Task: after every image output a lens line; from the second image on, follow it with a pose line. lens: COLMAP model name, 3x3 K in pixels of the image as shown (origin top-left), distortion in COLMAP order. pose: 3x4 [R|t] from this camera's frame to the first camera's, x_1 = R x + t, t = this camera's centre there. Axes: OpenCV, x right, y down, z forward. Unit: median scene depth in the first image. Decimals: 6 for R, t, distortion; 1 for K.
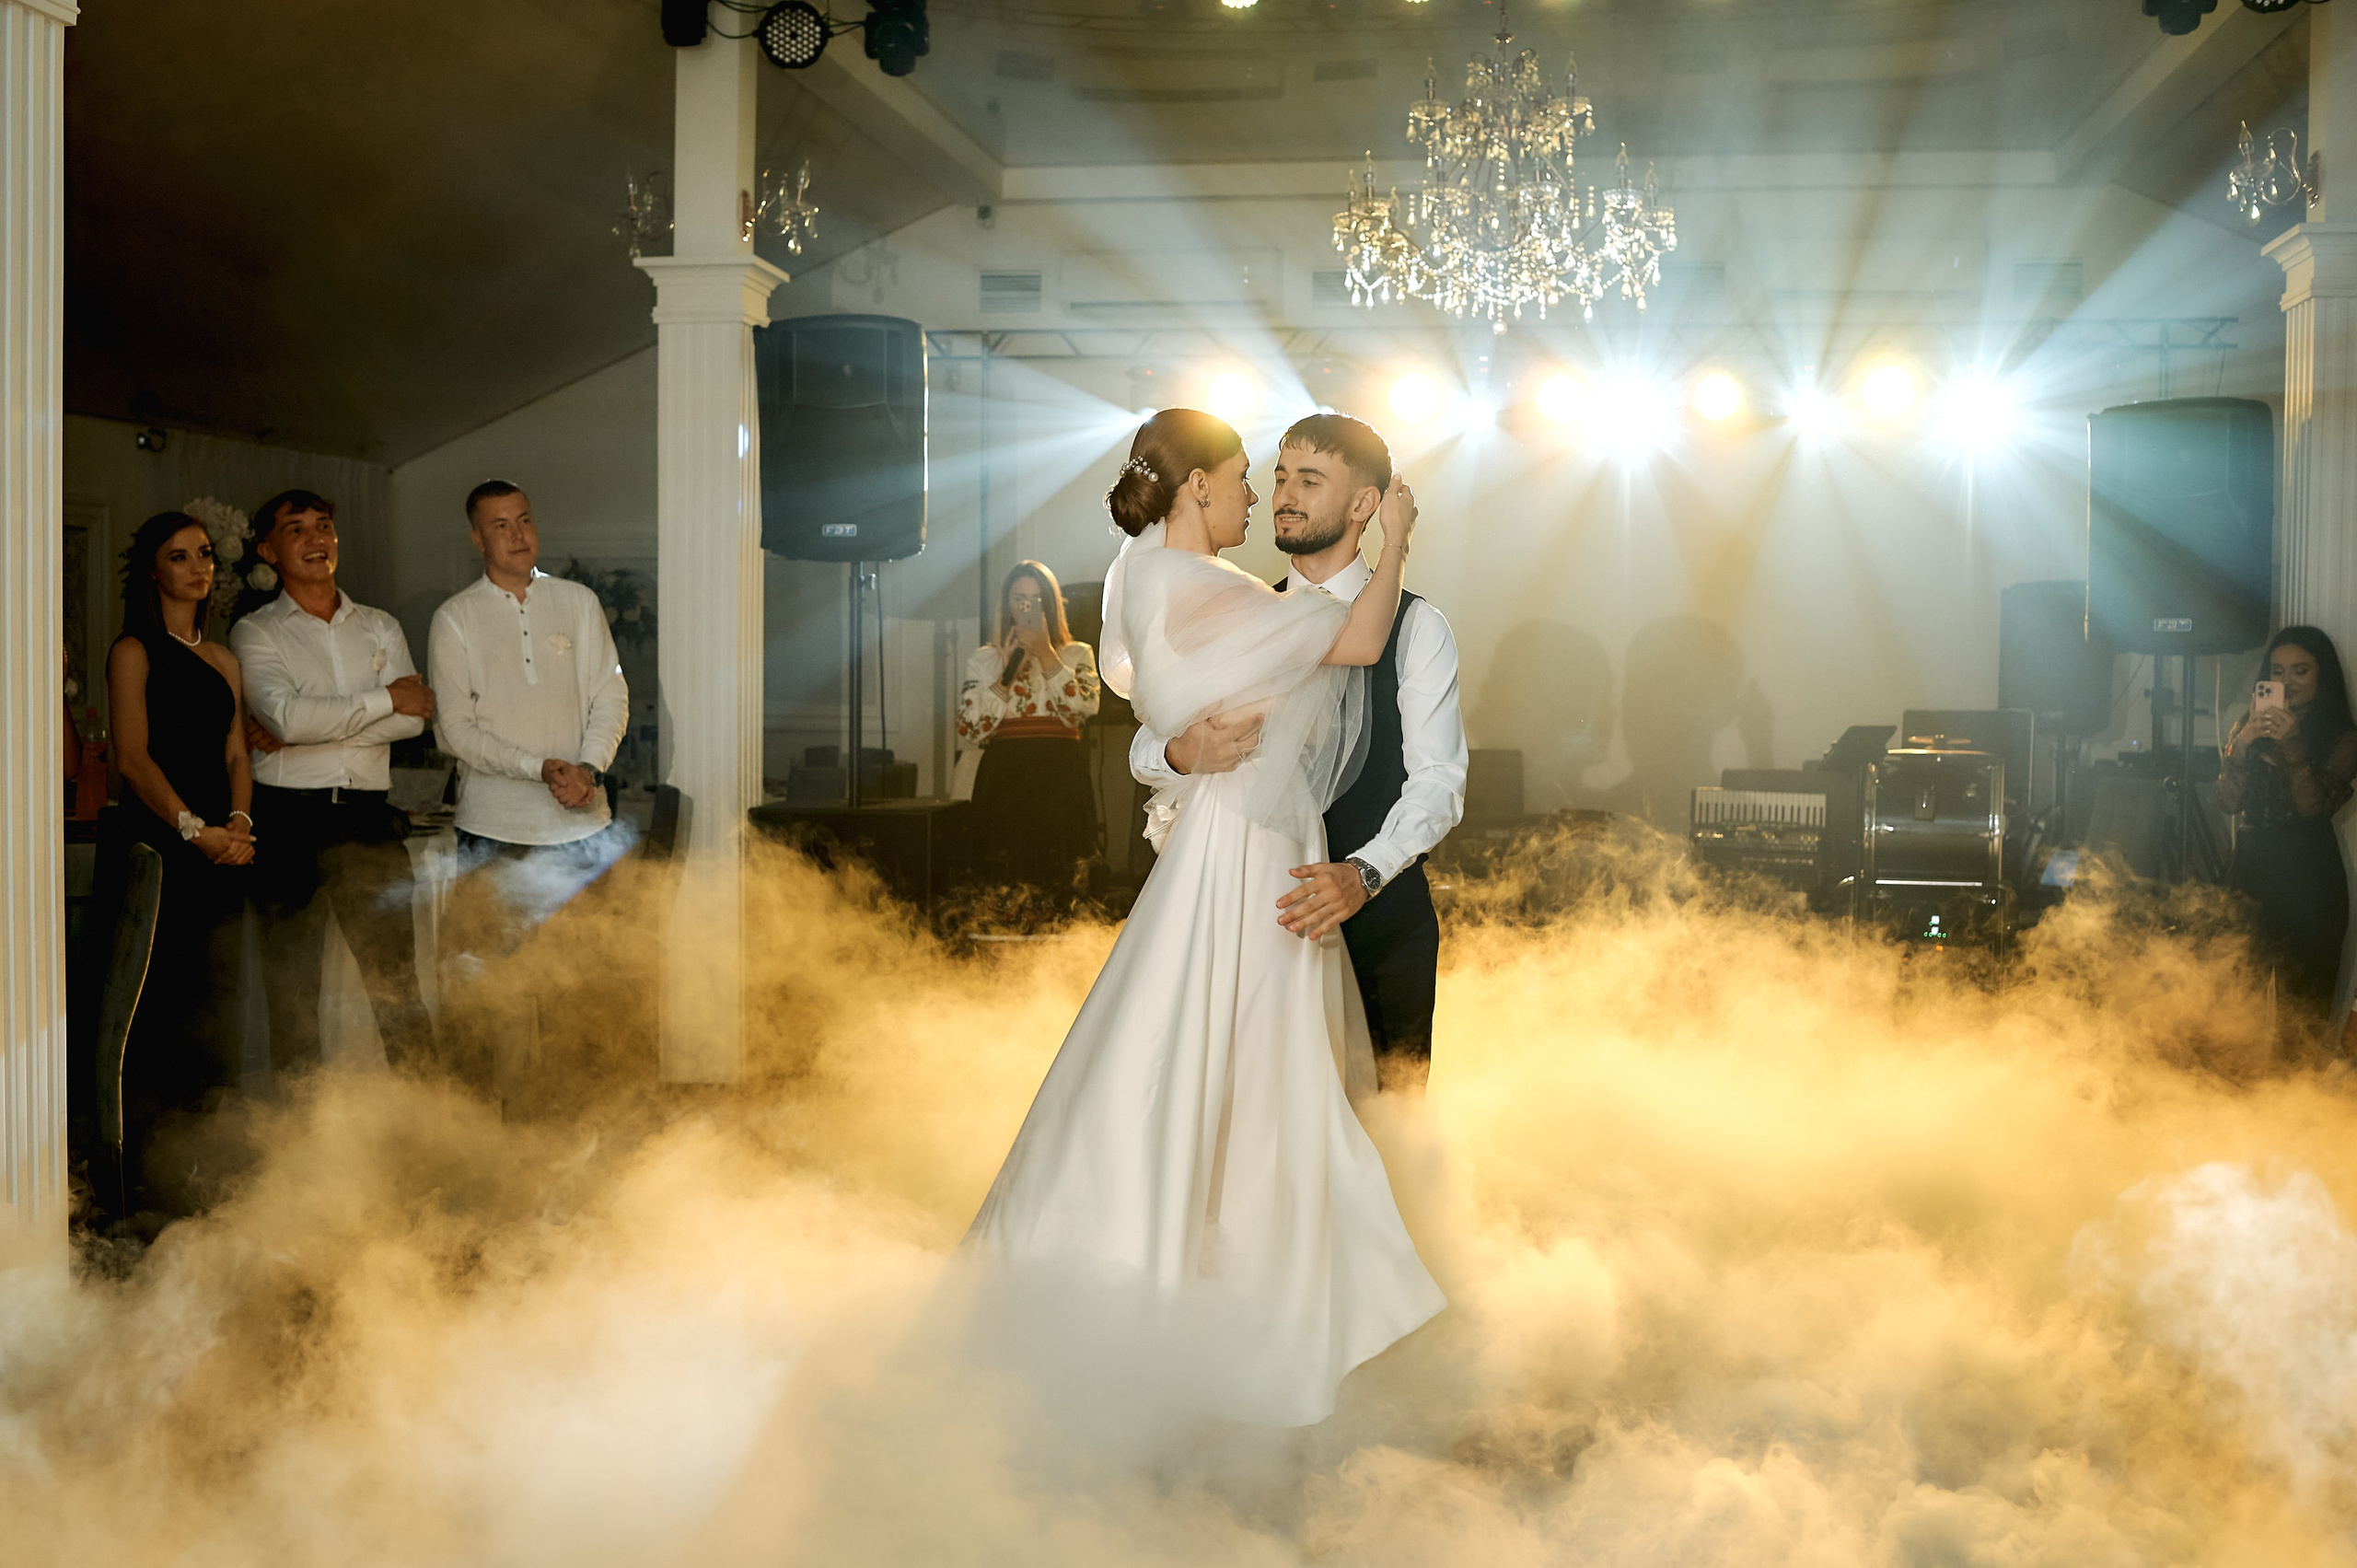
lens RADIAL K [[2456.5, 0, 1118.7], [0, 2456.5, 791.3], [0, 0, 1]] dist [-0.080548, 0.042160]
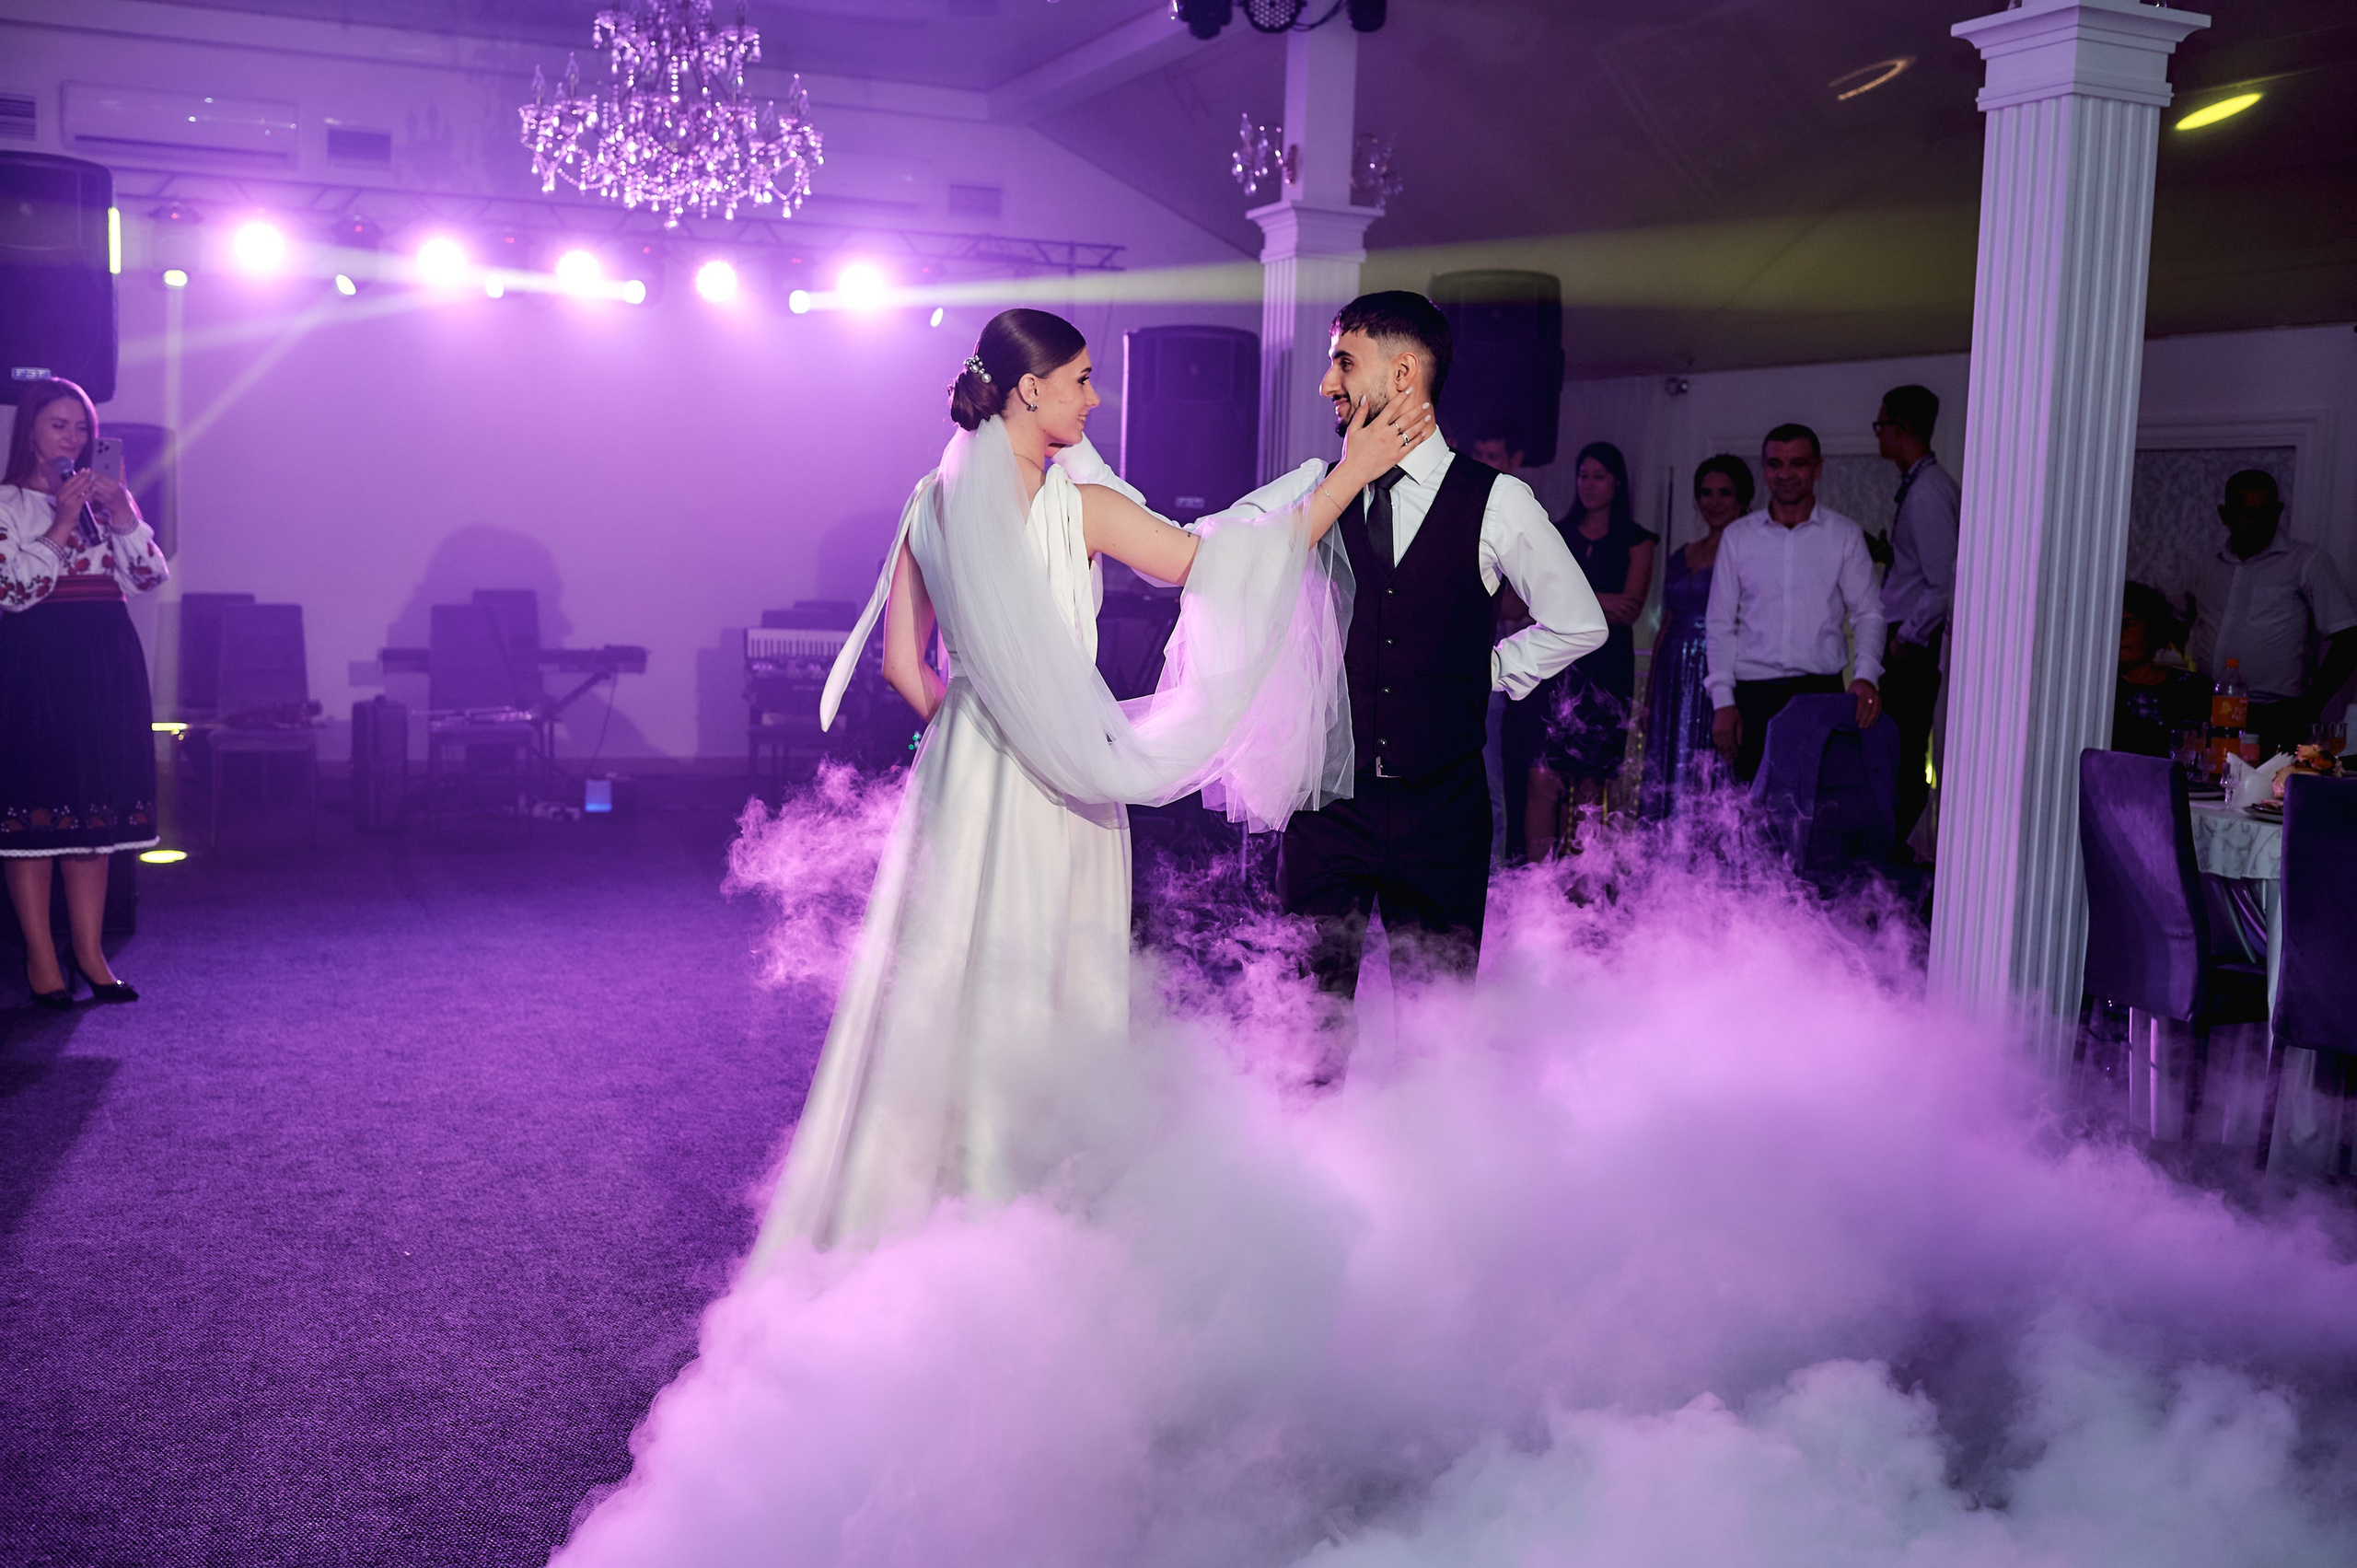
lens RADIAL K [[2280.5, 0, 1178.5], [0, 2280.5, 784.0], [0, 0, 1]] dist [-0.089837, 0.073313]
pose [[0.833220, -0.041413, 0.551389, -0.235017], [-0.000243, 0.997164, 0.075262, -0.010211], [-0.552942, -0.062844, 0.830847, -0.012307]]
